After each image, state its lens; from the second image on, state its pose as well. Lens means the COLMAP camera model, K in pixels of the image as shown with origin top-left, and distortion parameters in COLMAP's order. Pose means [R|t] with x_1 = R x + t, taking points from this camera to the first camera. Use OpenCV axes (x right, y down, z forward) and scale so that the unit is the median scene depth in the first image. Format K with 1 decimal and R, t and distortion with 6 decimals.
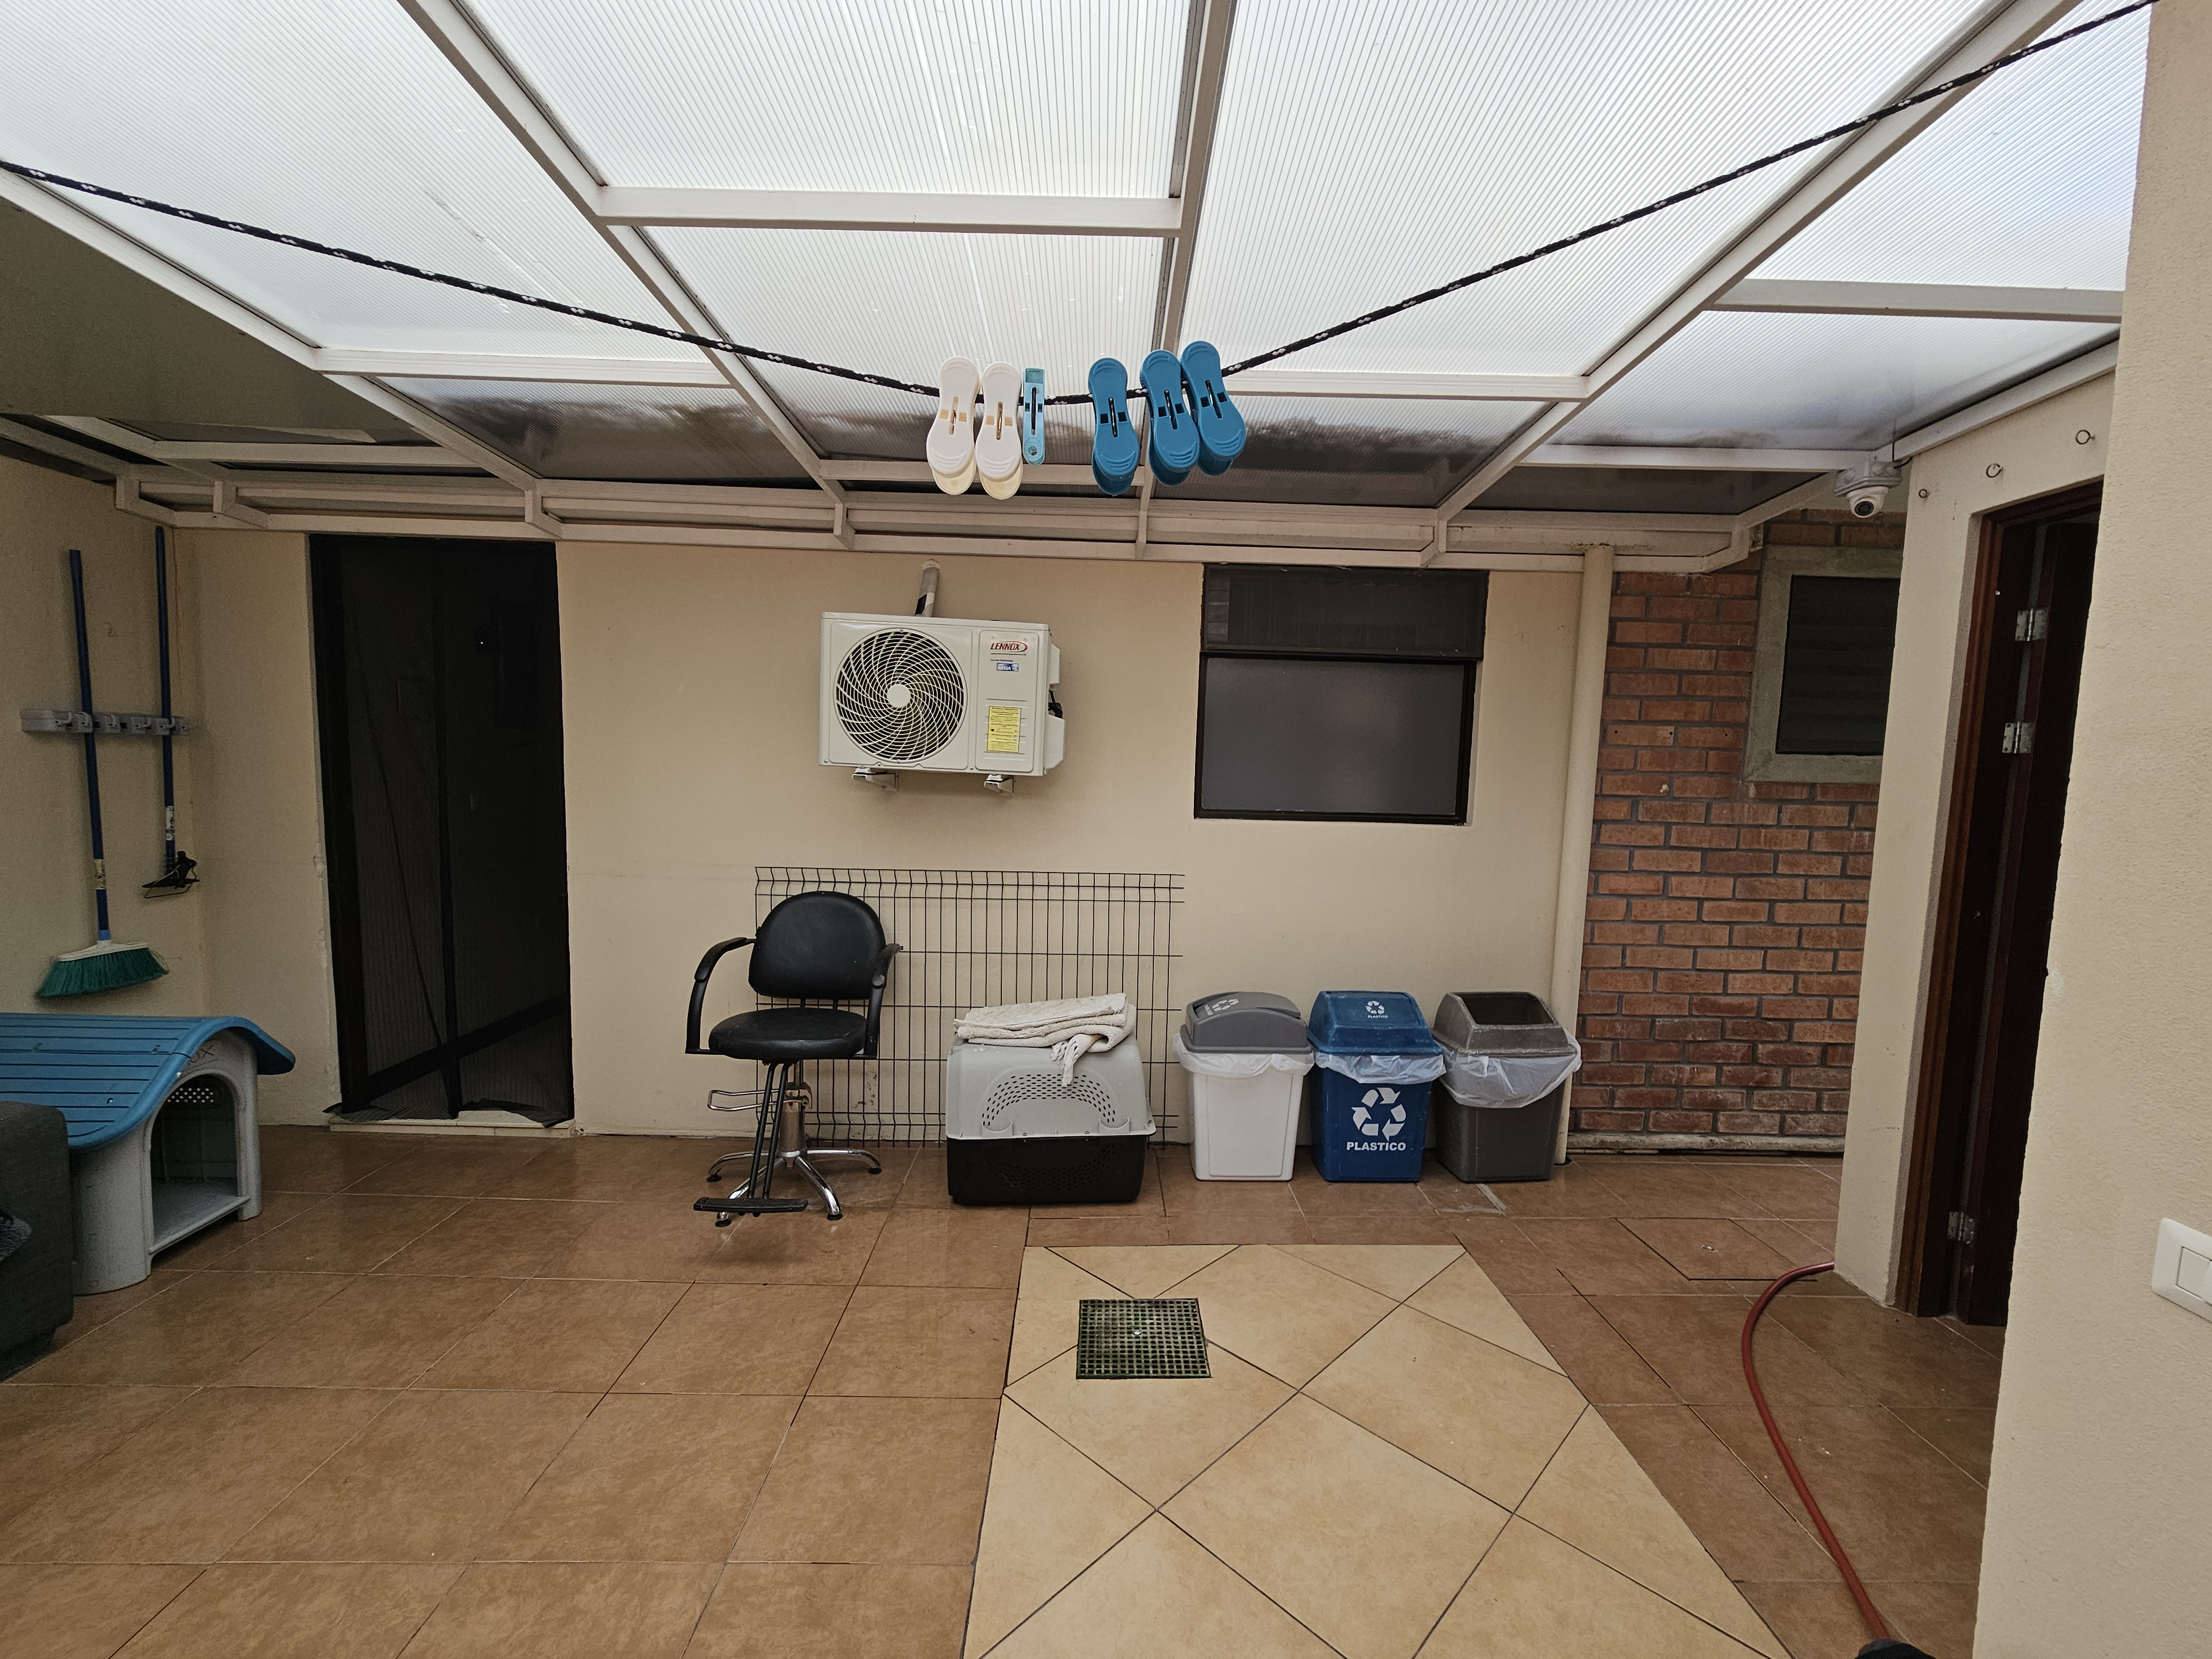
lens RADIAL K [[910.4, 0, 1111.9], [0, 910.4, 849.4], [0, 0, 1]] dist [-0.001371, 0.000776]
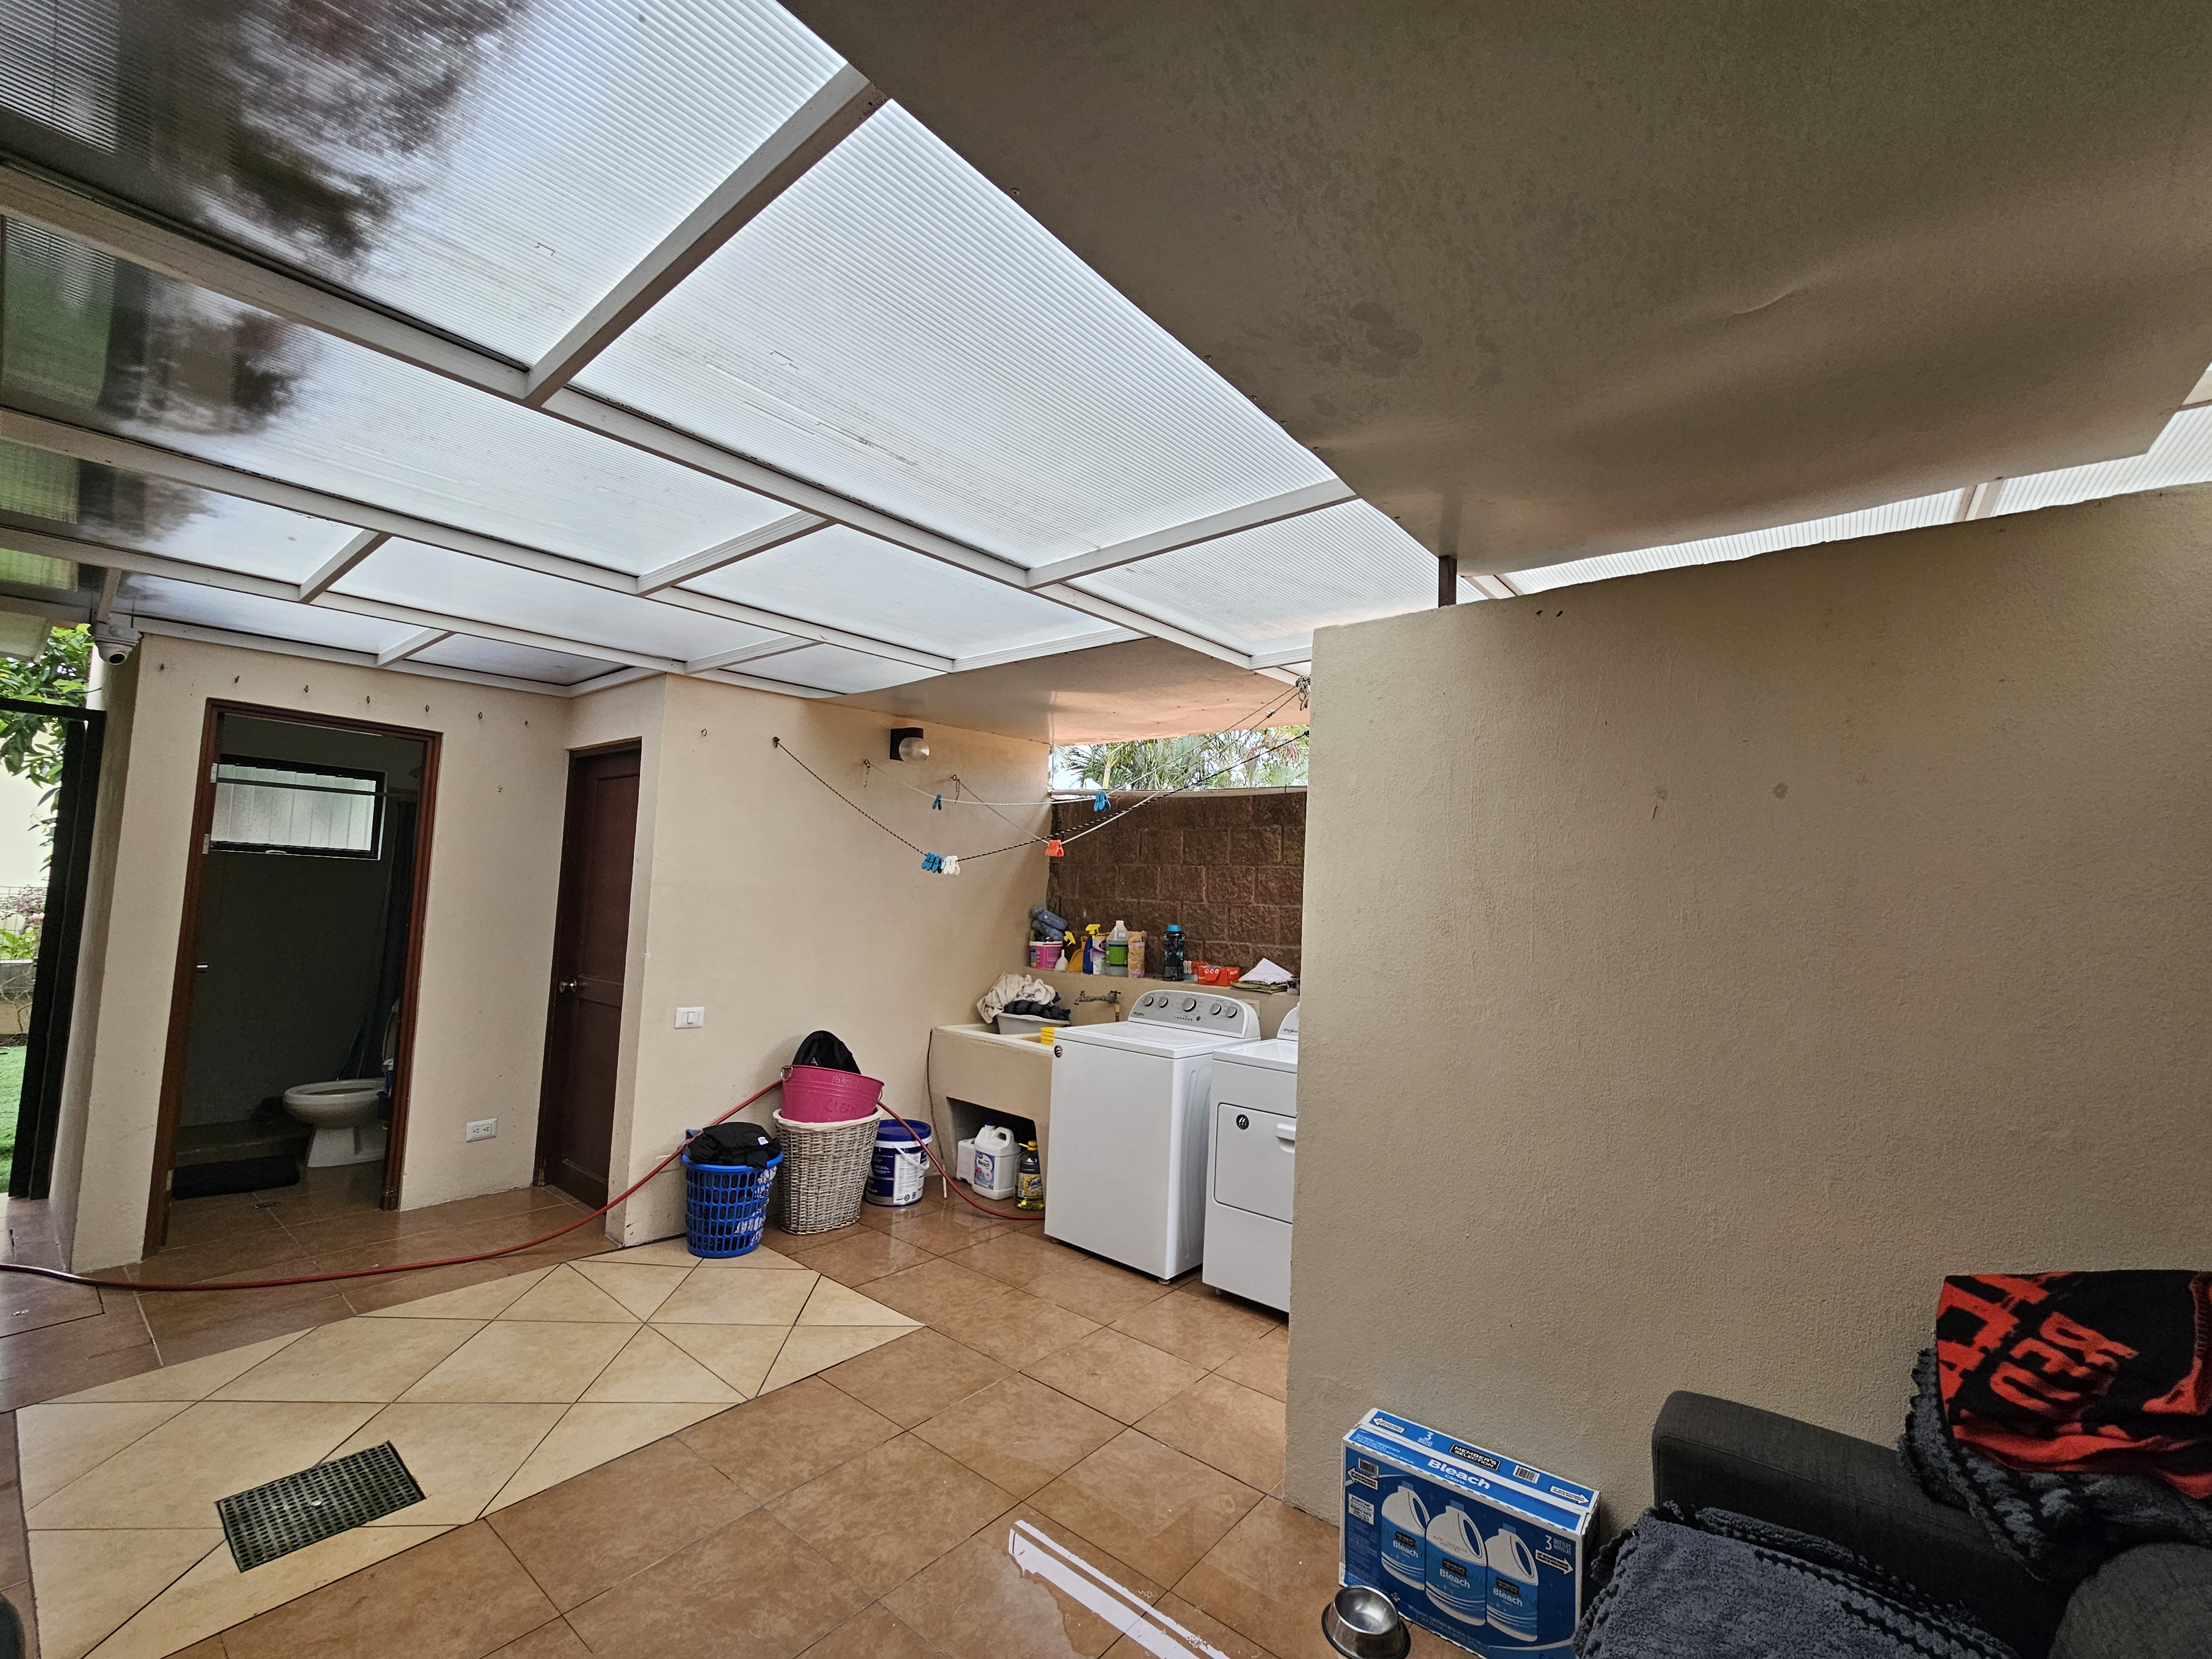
lens RADIAL K [[905.0, 0, 1112.2], [0, 905.0, 850.5], [0, 0, 1]] dist [-0.002590, 0.003813]
pose [[-0.772518, -0.021771, 0.634619, -1.179035], [-0.010898, 0.999719, 0.021029, -0.162527], [-0.634899, 0.009330, -0.772539, 1.204426]]
